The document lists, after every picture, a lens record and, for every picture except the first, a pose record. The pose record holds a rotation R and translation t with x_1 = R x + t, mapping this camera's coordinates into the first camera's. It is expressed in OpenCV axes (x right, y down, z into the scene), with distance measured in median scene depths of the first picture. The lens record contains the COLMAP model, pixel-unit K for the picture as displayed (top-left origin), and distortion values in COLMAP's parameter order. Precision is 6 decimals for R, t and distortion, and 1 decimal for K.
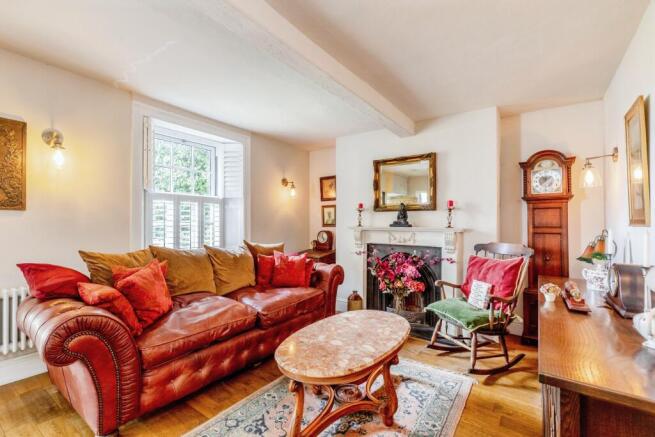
lens RADIAL K [[292.3, 0, 323.9], [0, 292.3, 219.8], [0, 0, 1]] dist [0.000205, -0.000383]
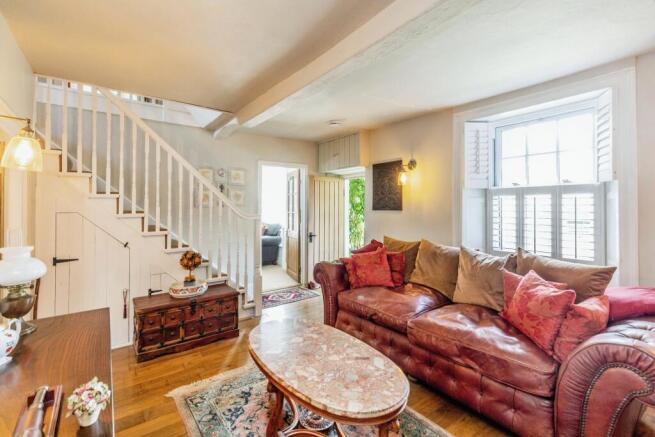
lens RADIAL K [[292.3, 0, 324.5], [0, 292.3, 212.5], [0, 0, 1]] dist [0.000205, -0.000383]
pose [[-0.269446, 0.003383, -0.963010, 0.626747], [0.009156, 0.999958, 0.000951, -0.024220], [0.962972, -0.008561, -0.269465, 0.844958]]
